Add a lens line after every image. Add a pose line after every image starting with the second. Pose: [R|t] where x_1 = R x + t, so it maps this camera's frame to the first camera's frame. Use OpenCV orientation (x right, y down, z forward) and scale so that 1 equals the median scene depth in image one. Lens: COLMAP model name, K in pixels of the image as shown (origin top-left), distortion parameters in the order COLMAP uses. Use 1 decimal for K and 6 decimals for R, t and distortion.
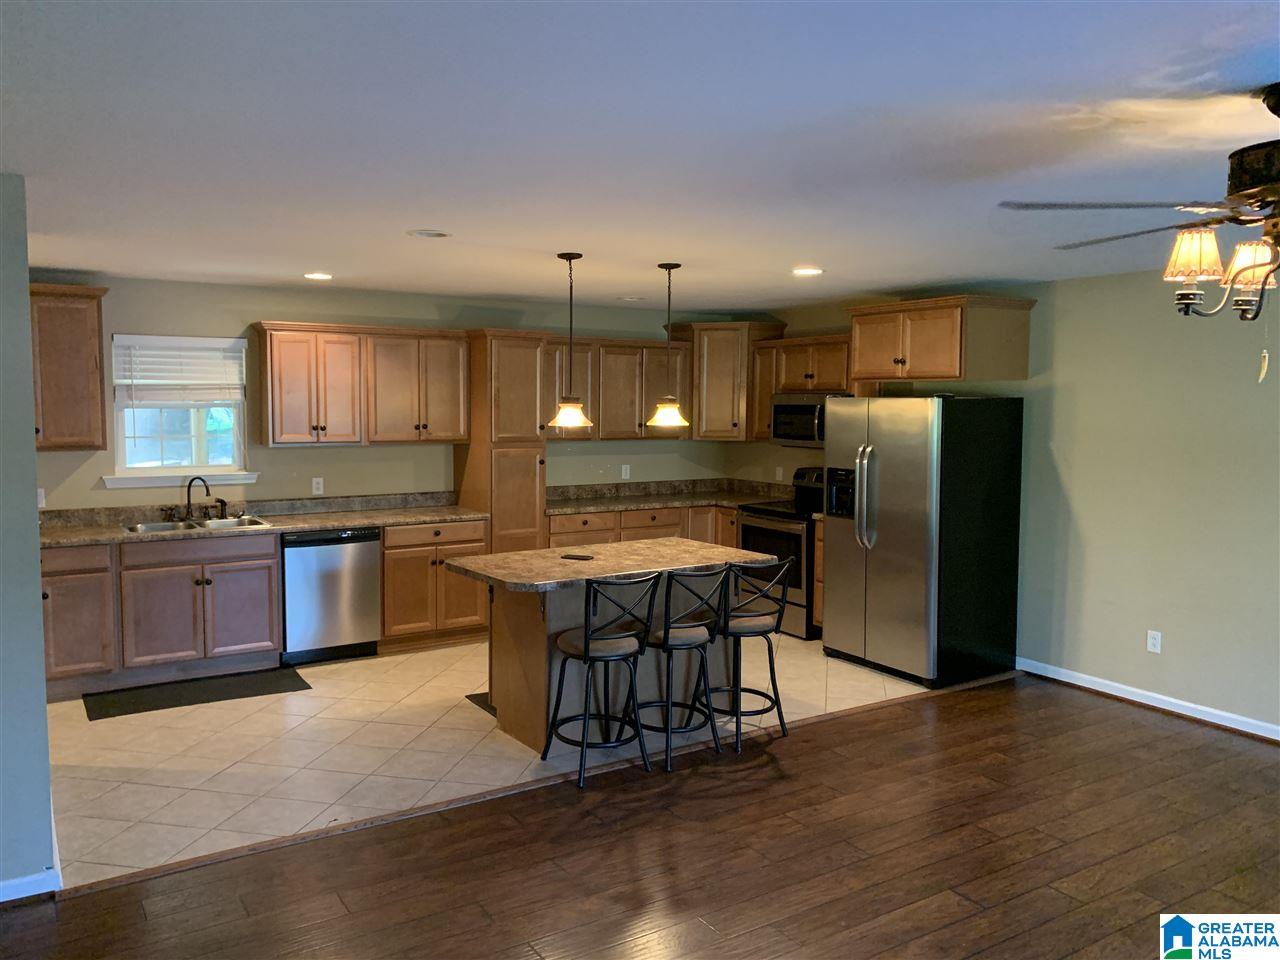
lens RADIAL K [[994.5, 0, 607.3], [0, 994.5, 470.1], [0, 0, 1]] dist [0.015762, -0.000371]
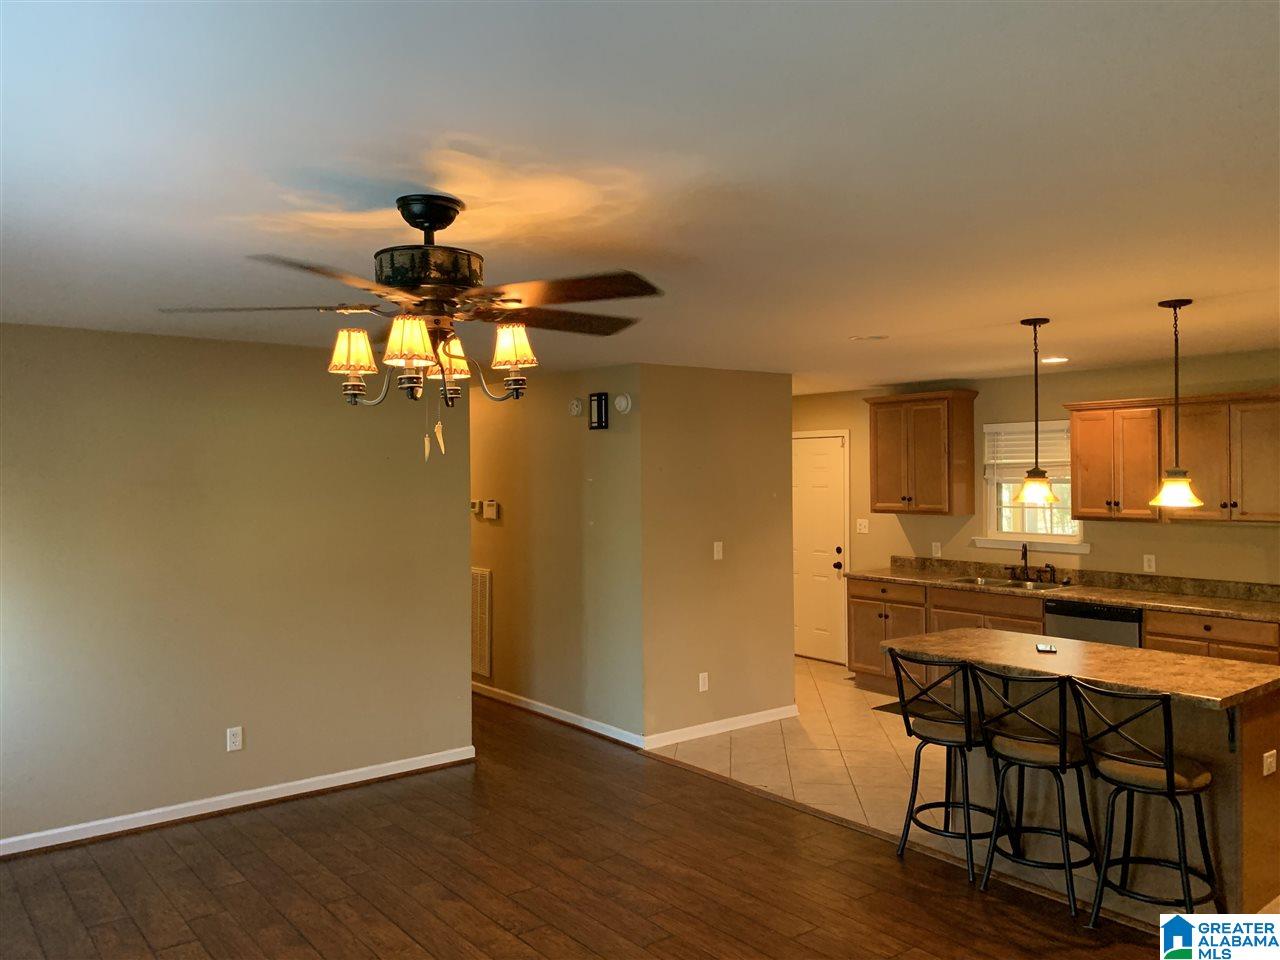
lens RADIAL K [[994.5, 0, 634.8], [0, 994.5, 484.9], [0, 0, 1]] dist [0.015762, -0.000371]
pose [[0.099033, 0.004395, -0.995074, 0.793812], [-0.063998, 0.997948, -0.001962, -0.033130], [0.993024, 0.063878, 0.099111, 0.499534]]
